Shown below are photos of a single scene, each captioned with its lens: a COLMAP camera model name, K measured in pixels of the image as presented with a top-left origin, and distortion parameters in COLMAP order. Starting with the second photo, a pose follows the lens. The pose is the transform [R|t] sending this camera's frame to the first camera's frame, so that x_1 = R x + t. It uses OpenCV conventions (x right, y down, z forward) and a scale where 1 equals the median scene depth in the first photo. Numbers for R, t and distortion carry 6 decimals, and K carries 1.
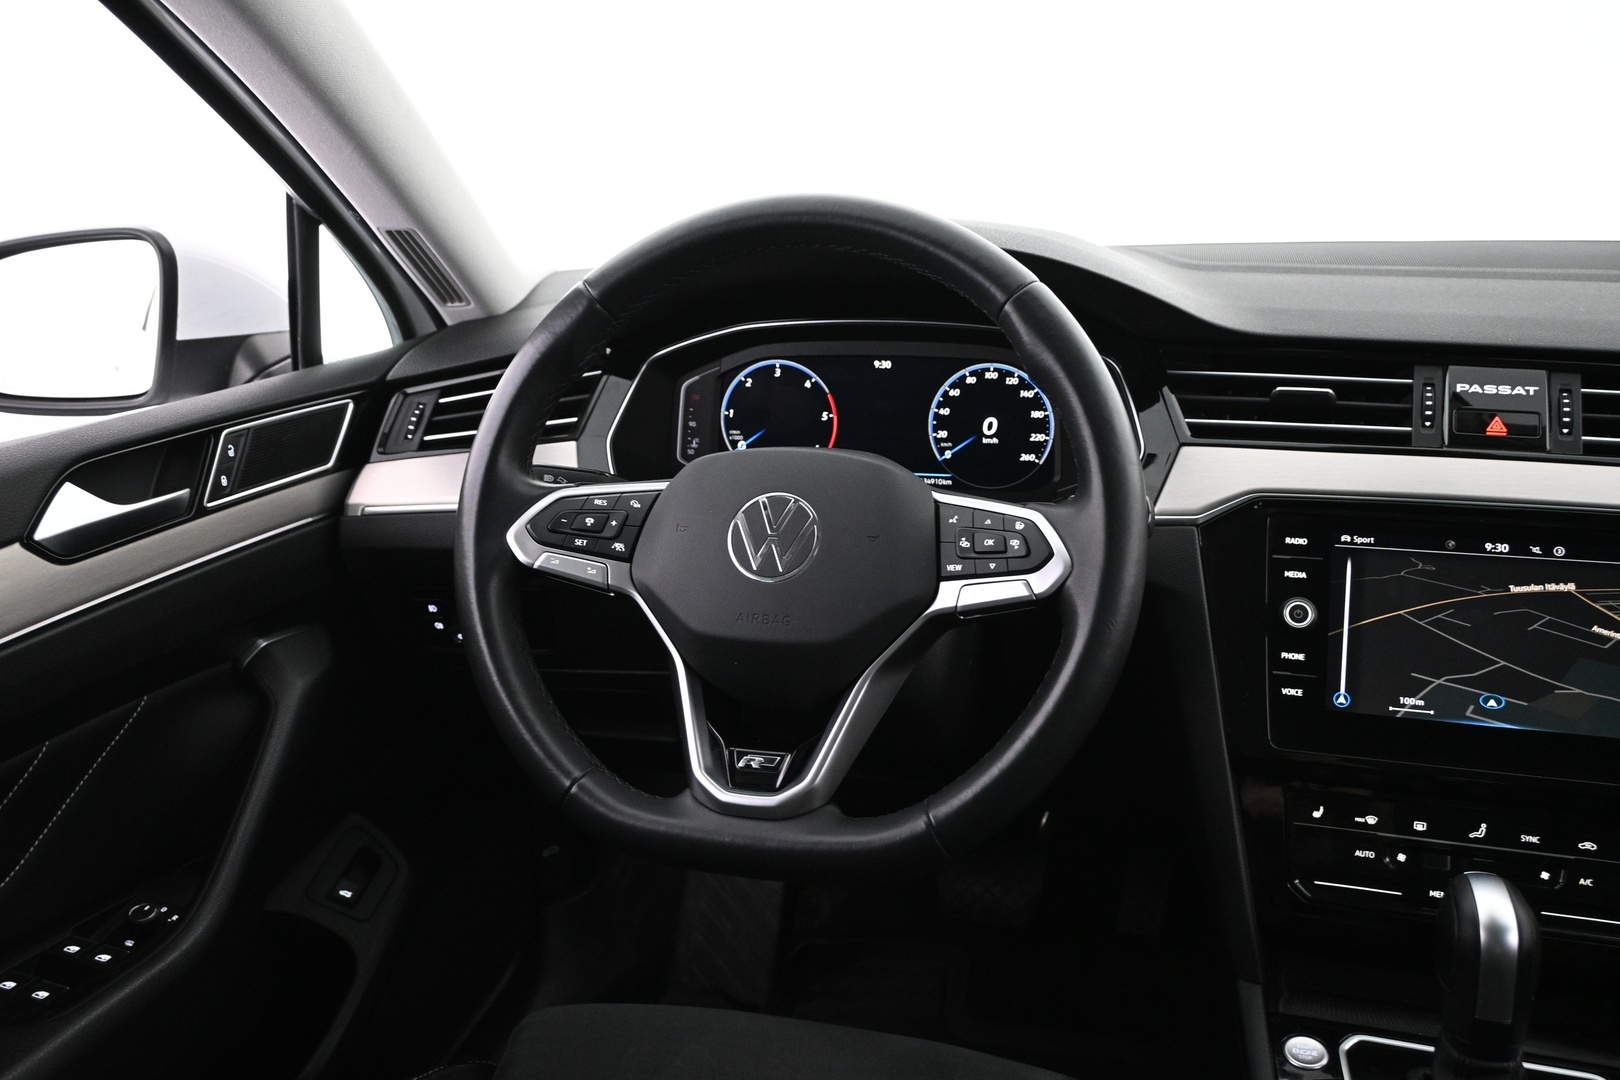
lens RADIAL K [[1376.9, 0, 811.3], [0, 1376.9, 532.4], [0, 0, 1]] dist [-0.008150, 0.002561]
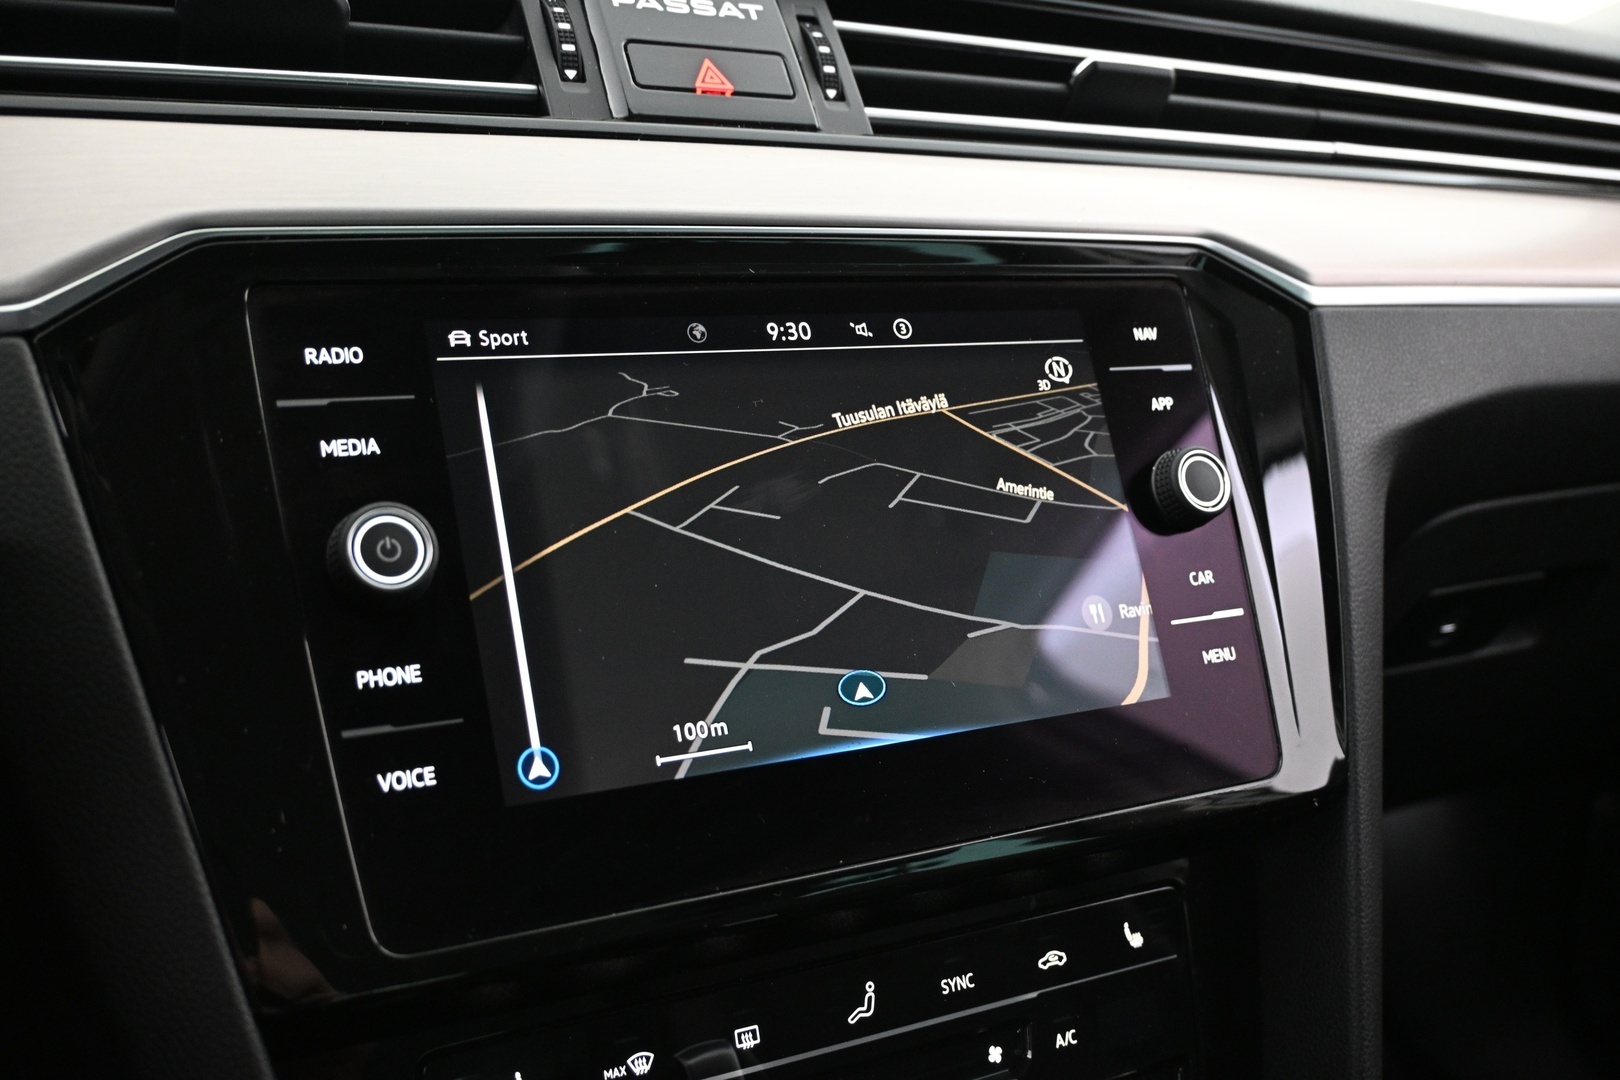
lens RADIAL K [[1543.3, 0, 802.1], [0, 1543.3, 534.8], [0, 0, 1]] dist [-0.006168, 0.000000]
pose [[0.693078, -0.116615, 0.711368, 0.149611], [0.154481, 0.987929, 0.011443, 0.065659], [-0.704116, 0.101962, 0.702727, 0.643804]]
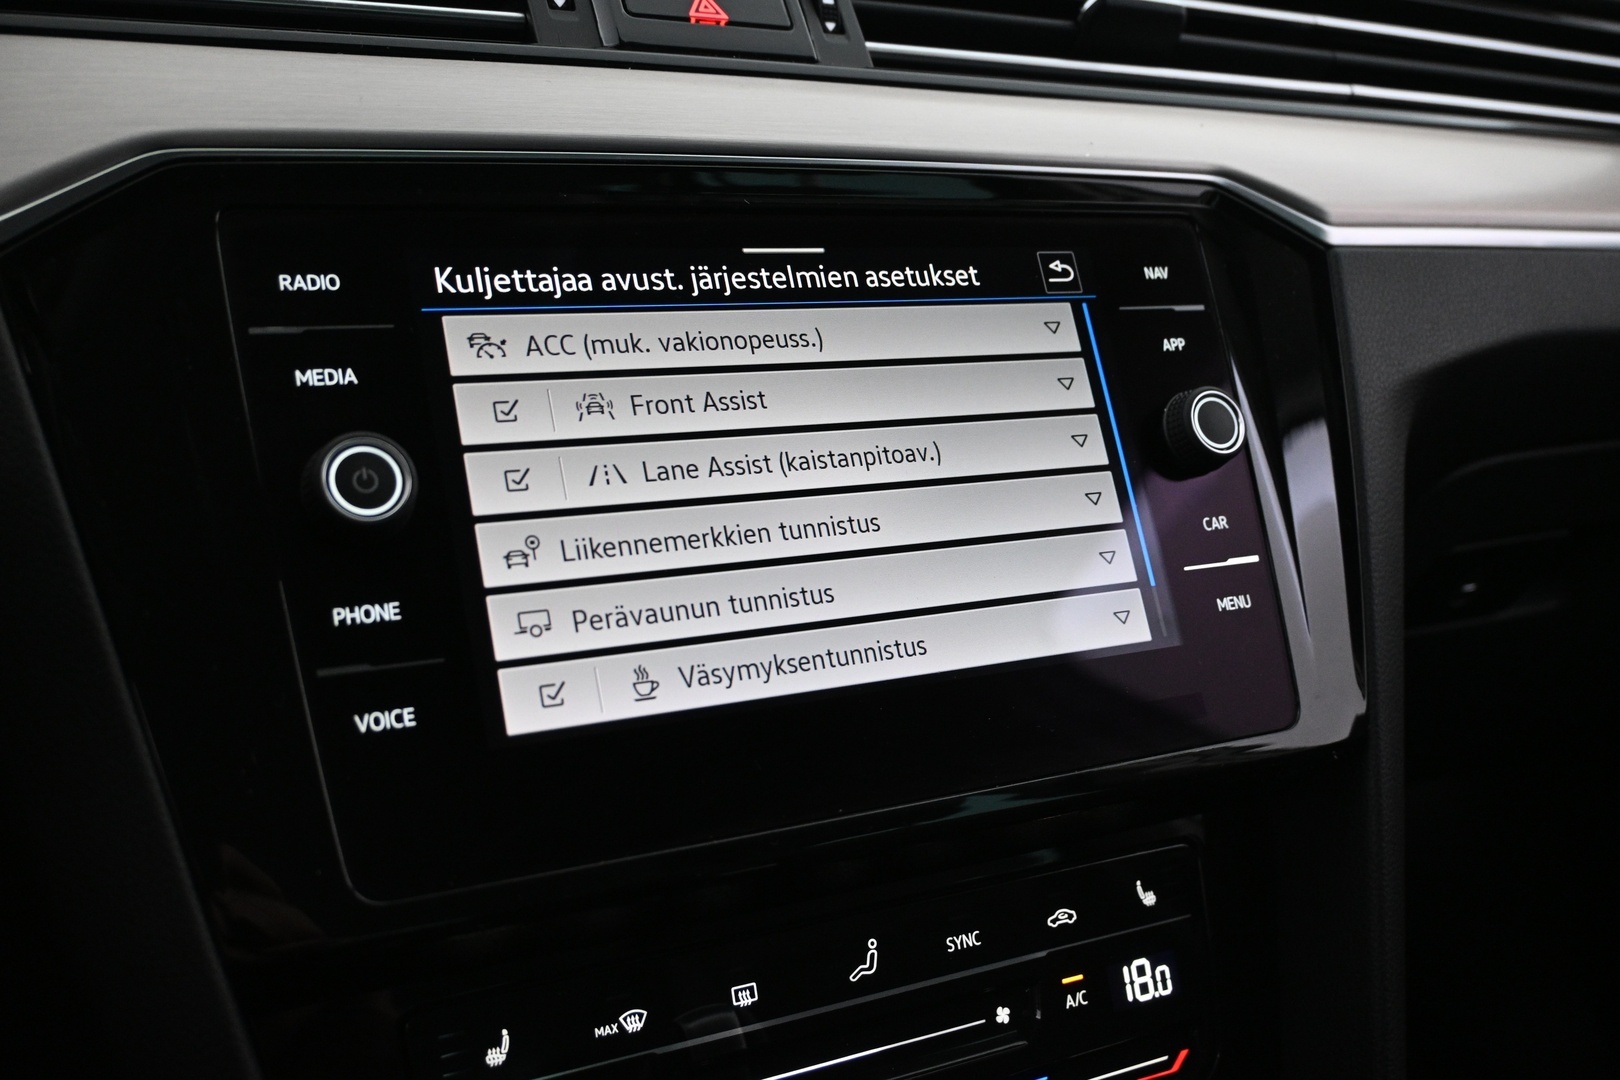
lens RADIAL K [[1543.3, 0, 806.8], [0, 1543.3, 532.6], [0, 0, 1]] dist [-0.006168, 0.000000]
pose [[0.697150, -0.120618, 0.706705, 0.162700], [0.158472, 0.987288, 0.012178, 0.081886], [-0.699191, 0.103503, 0.707403, 0.653649]]
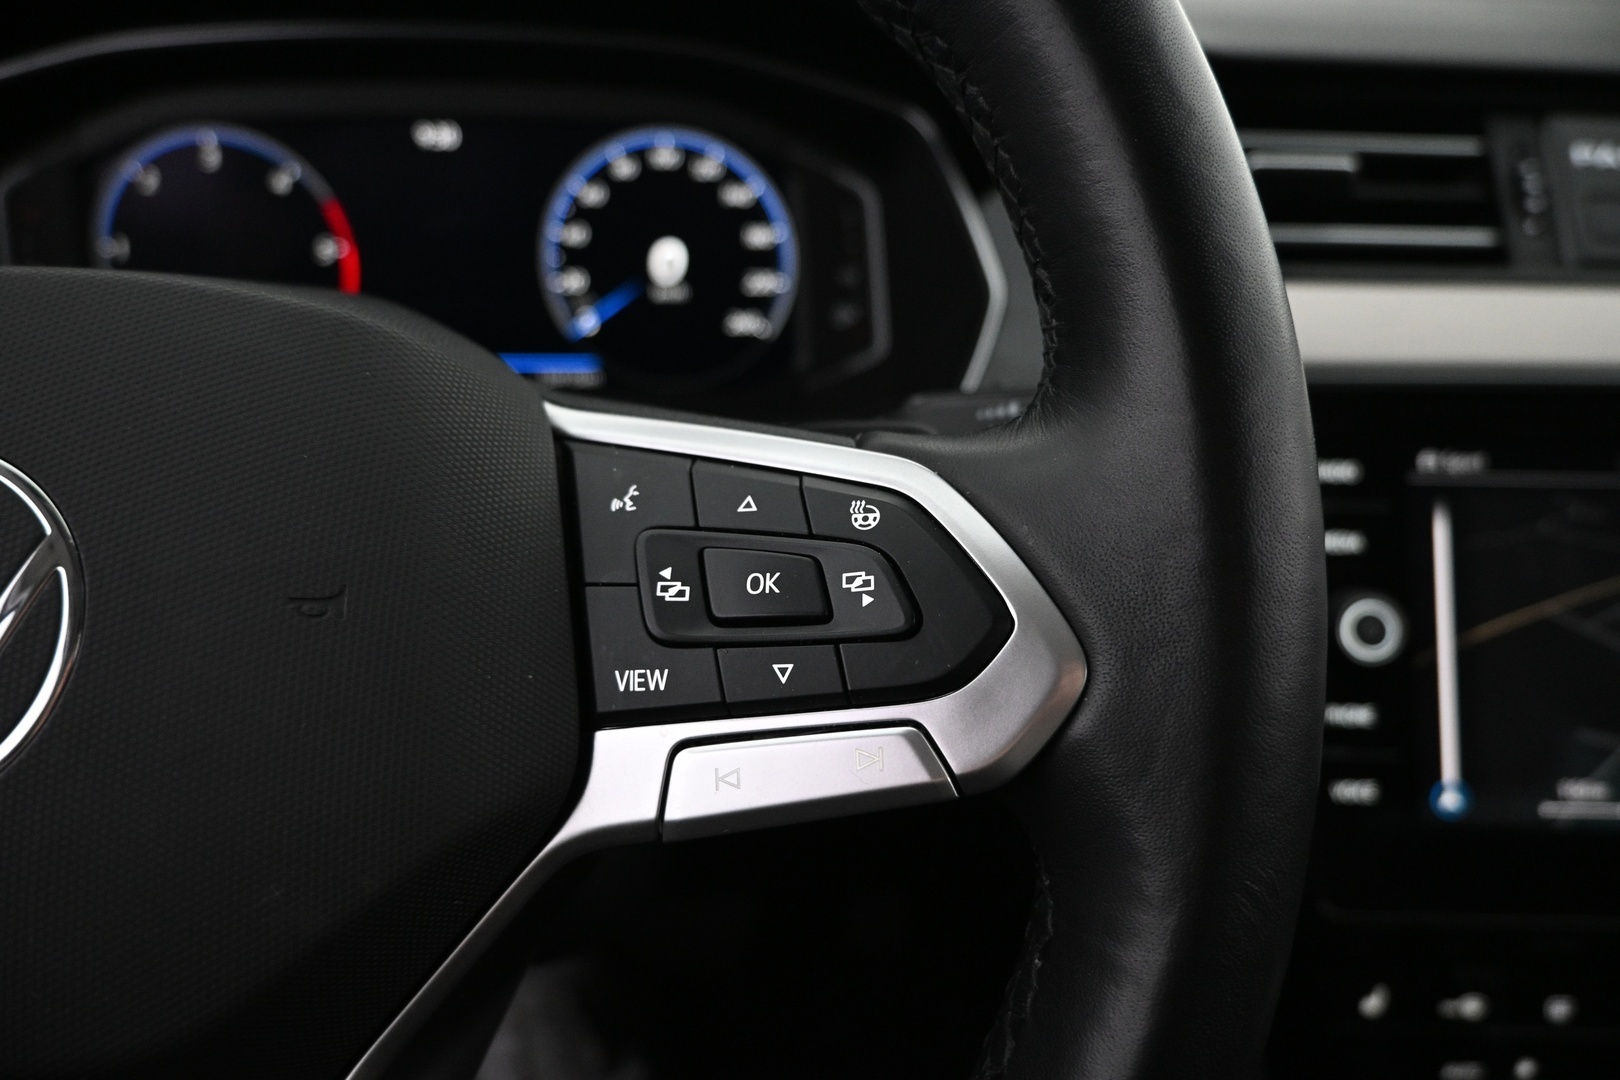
lens RADIAL K [[1098.0, 0, 810.5], [0, 1098.0, 537.0], [0, 0, 1]] dist [-0.004915, -0.002667]
pose [[0.955618, -0.078162, 0.284050, 0.066528], [0.047647, 0.992474, 0.112802, -0.023171], [-0.290729, -0.094262, 0.952151, 0.687177]]
